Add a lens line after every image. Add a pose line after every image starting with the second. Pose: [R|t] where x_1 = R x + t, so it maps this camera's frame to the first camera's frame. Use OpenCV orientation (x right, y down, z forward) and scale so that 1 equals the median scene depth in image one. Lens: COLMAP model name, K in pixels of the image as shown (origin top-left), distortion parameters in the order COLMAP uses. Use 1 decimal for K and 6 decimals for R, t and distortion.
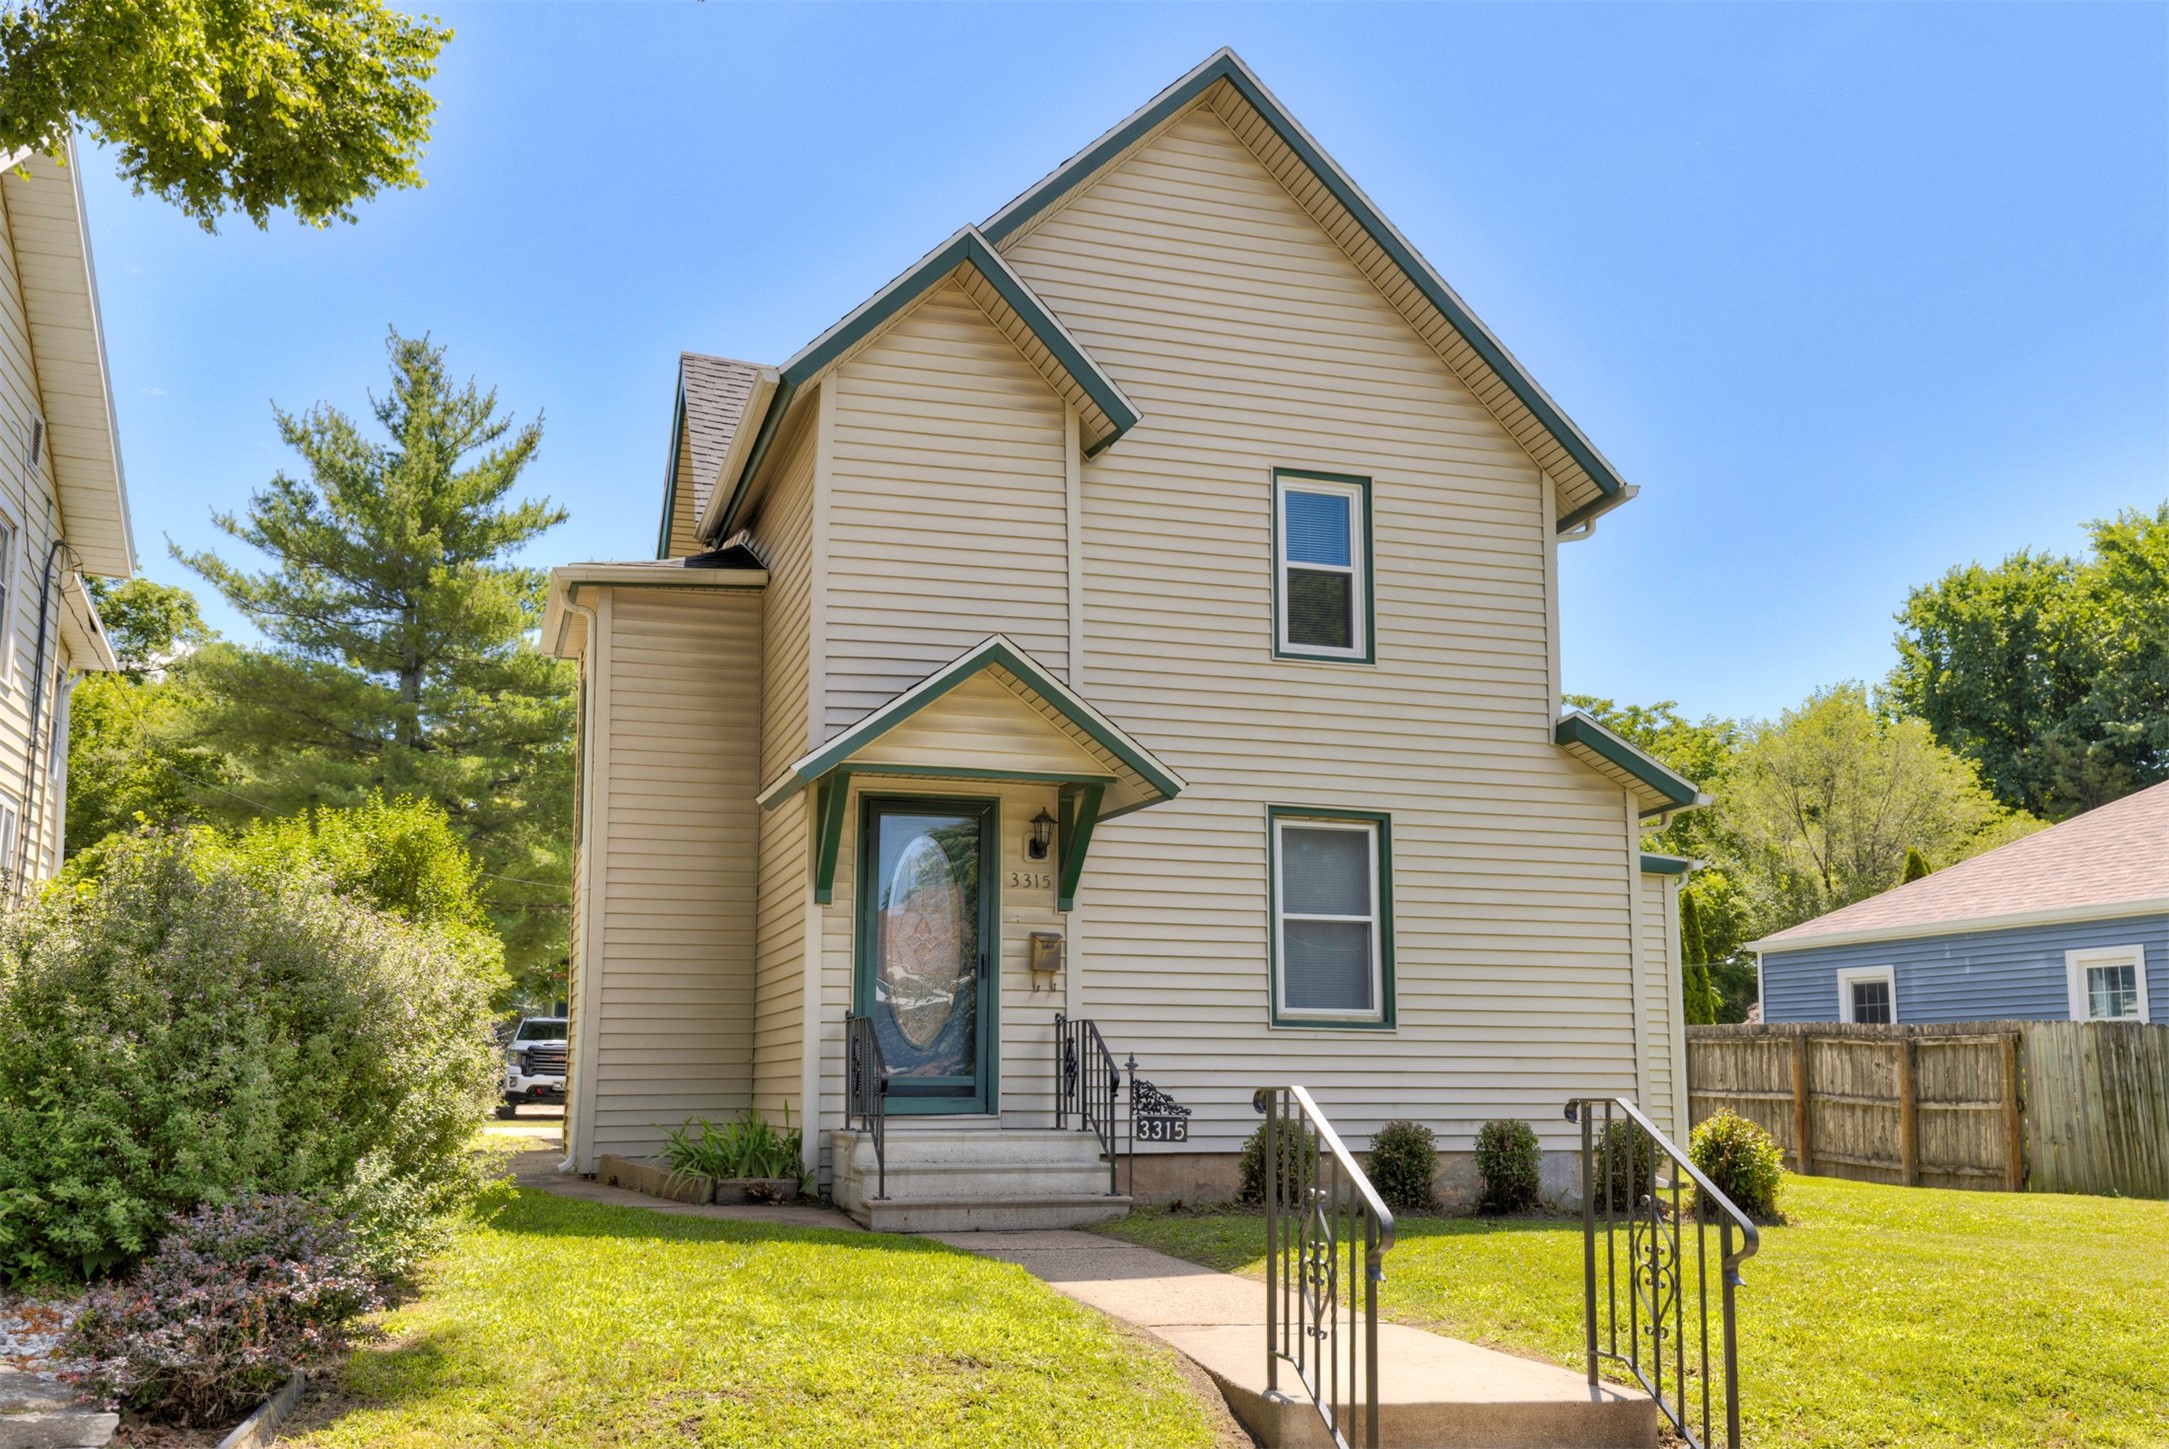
lens RADIAL K [[1928.8, 0, 1084.5], [0, 1928.8, 724.5], [0, 0, 1]] dist [-0.001674, -0.001658]
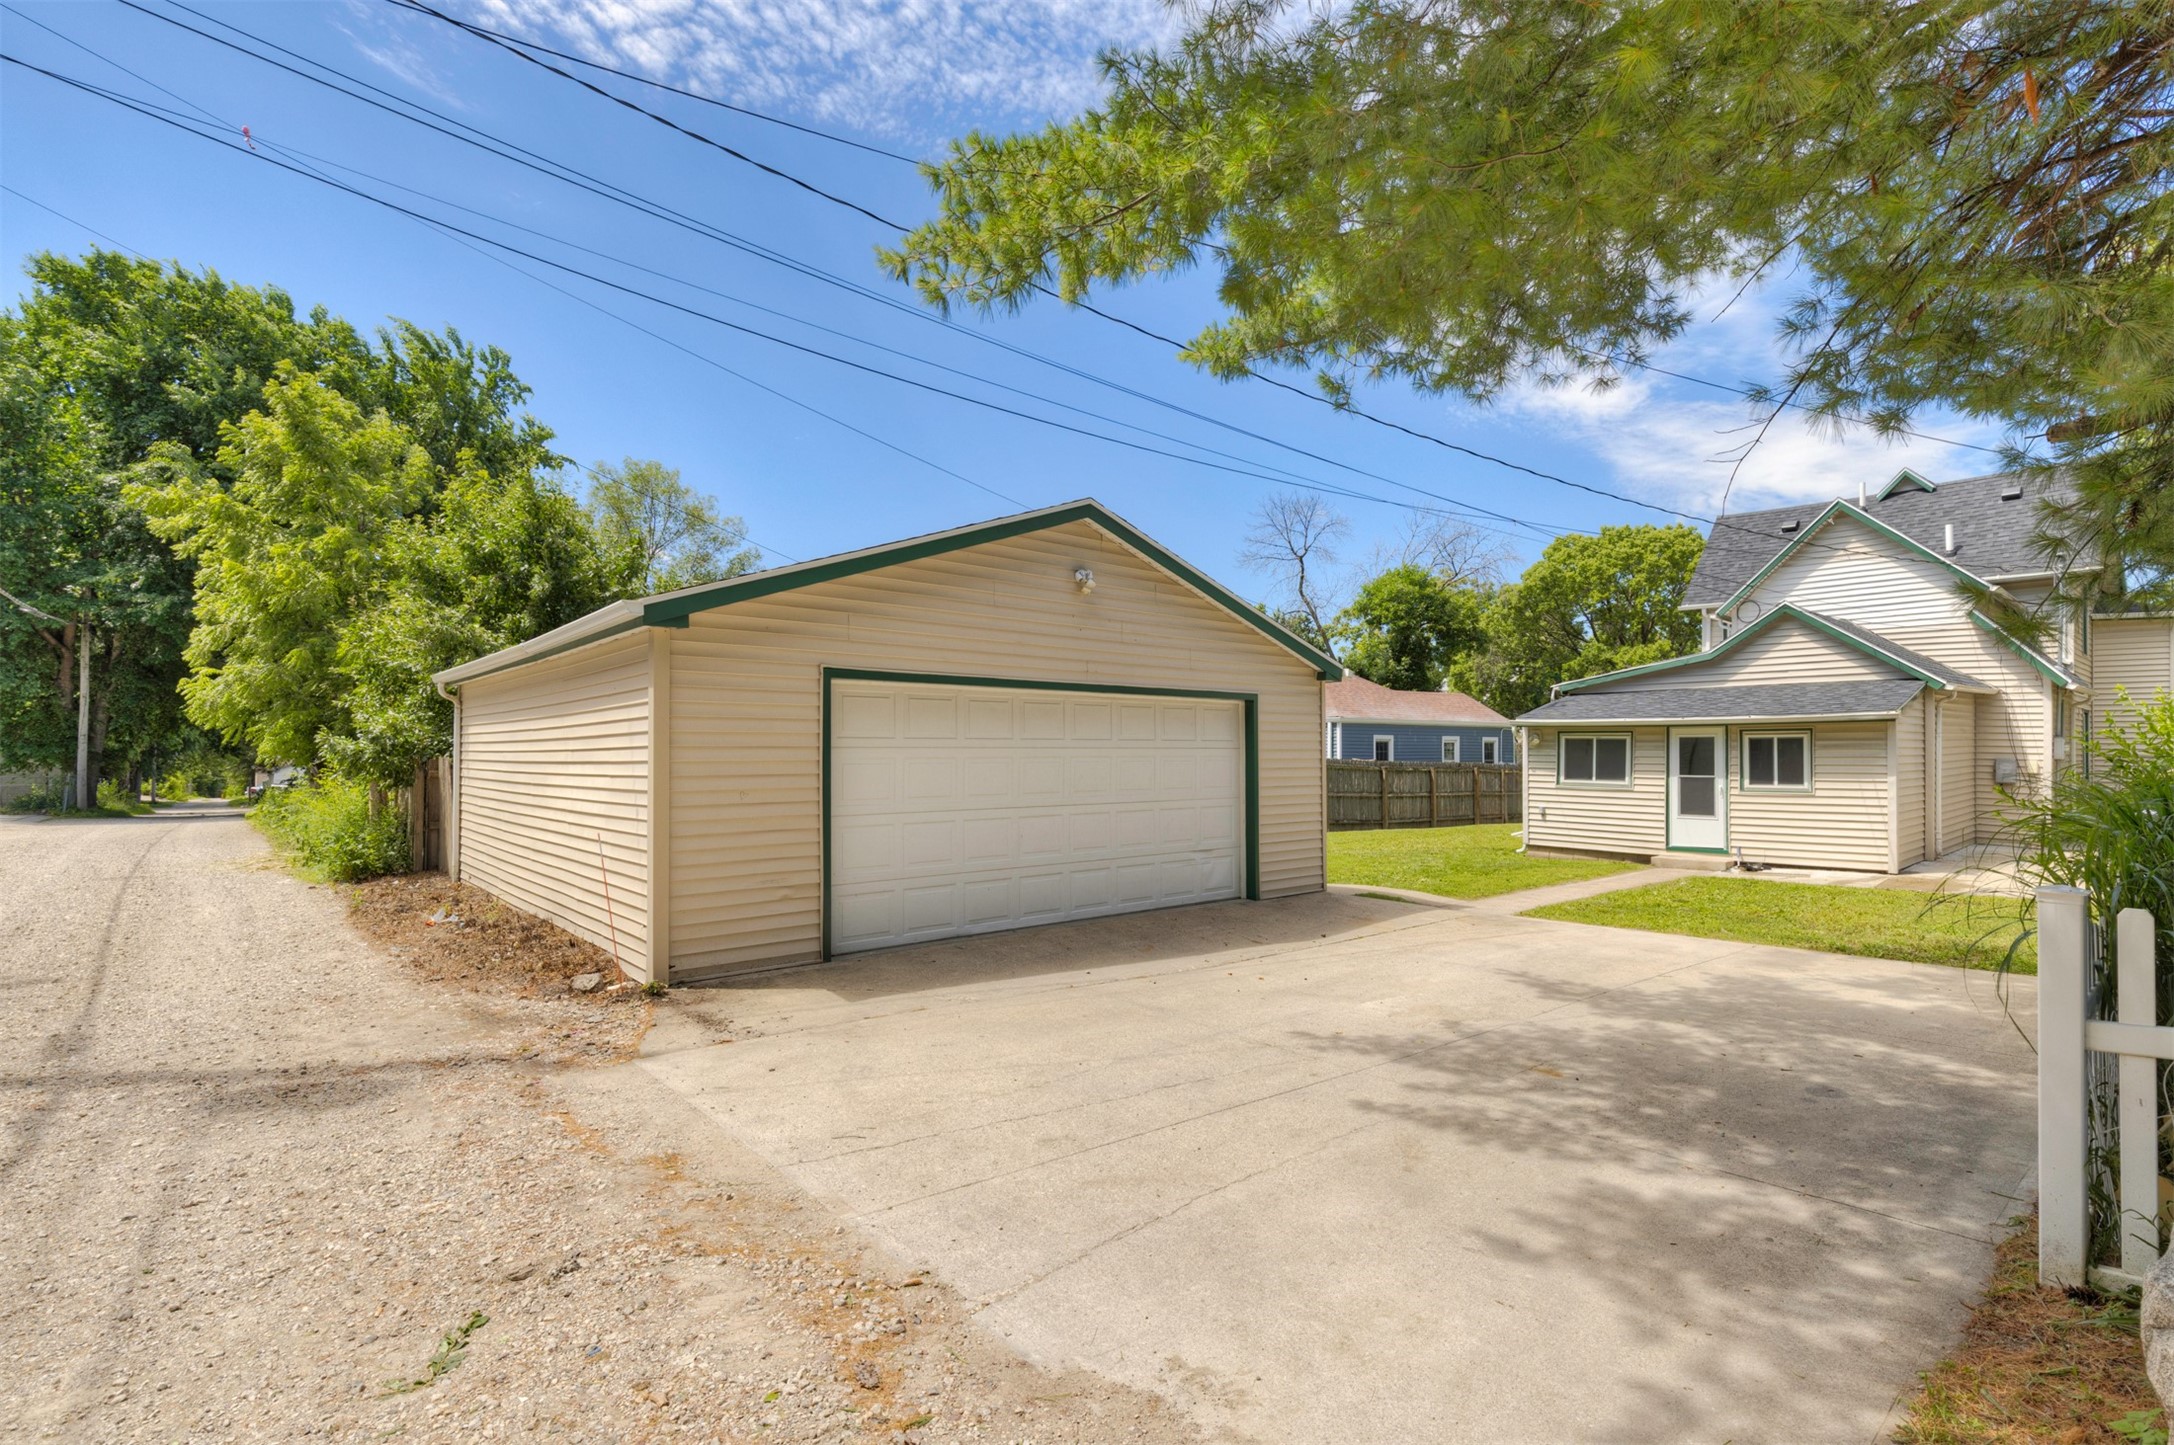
lens RADIAL K [[995.2, 0, 1103.1], [0, 995.2, 728.7], [0, 0, 1]] dist [0.016572, -0.000184]
pose [[-0.428318, 0.007508, 0.903597, -0.492882], [-0.169140, 0.981626, -0.088331, 0.283601], [-0.887657, -0.190668, -0.419178, 1.829991]]
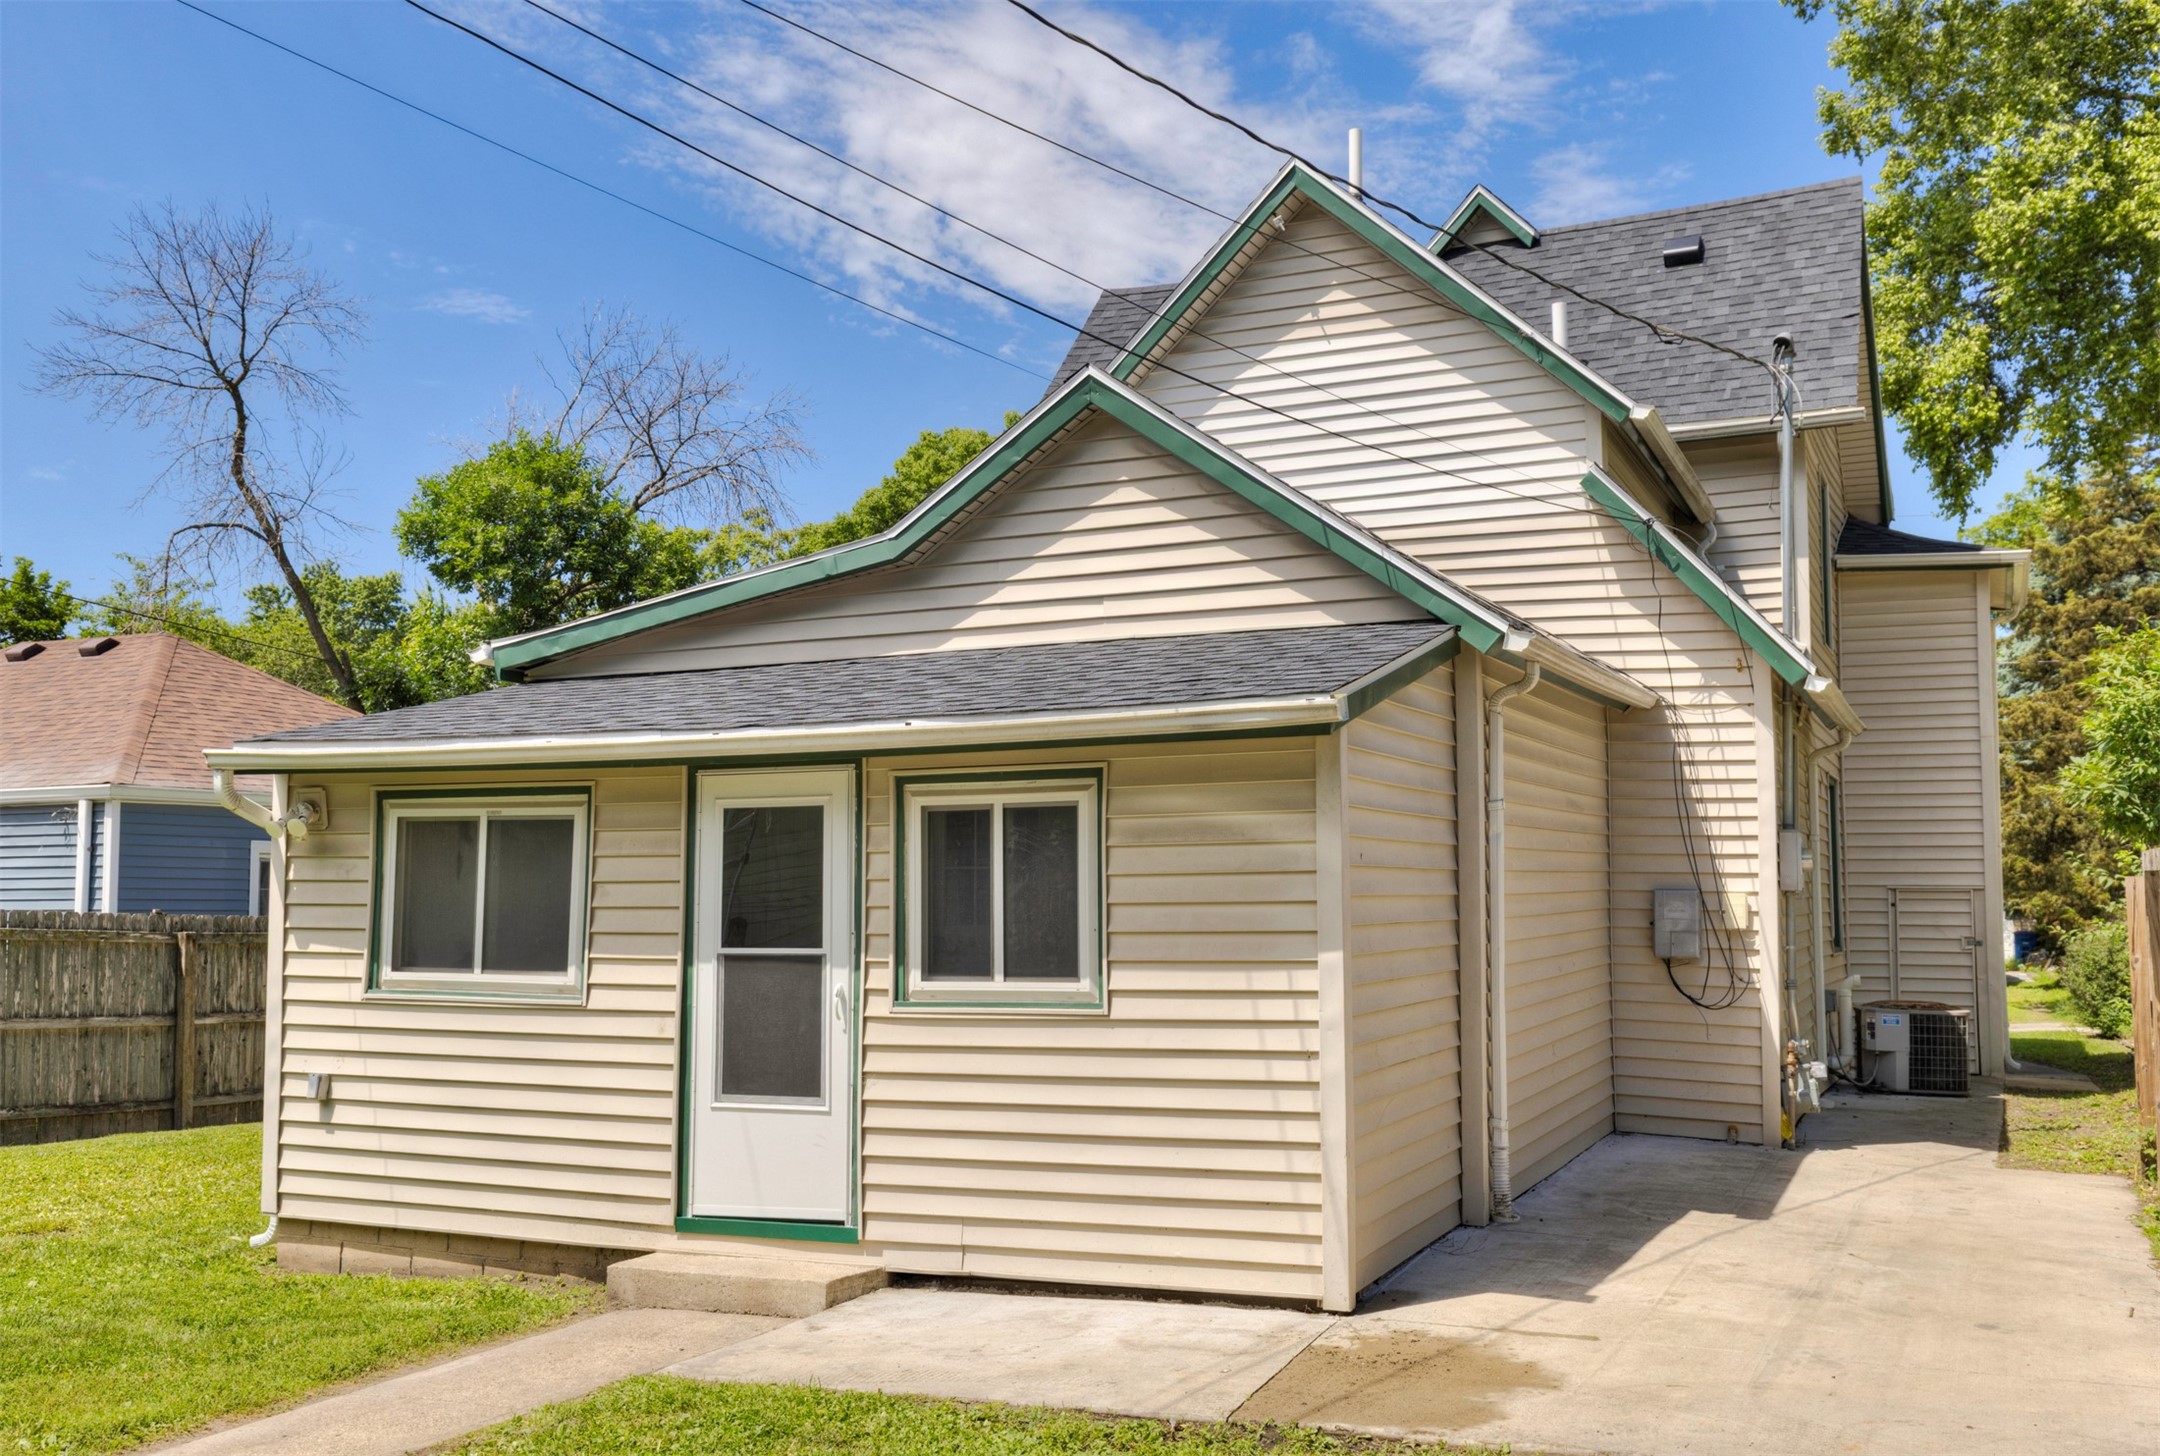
lens RADIAL K [[1899.0, 0, 989.9], [0, 1899.0, 742.8], [0, 0, 1]] dist [0.061173, 0.004660]
pose [[-0.729555, 0.048964, 0.682168, -0.321426], [-0.127707, 0.970138, -0.206211, 0.217465], [-0.671894, -0.237560, -0.701516, 1.411389]]
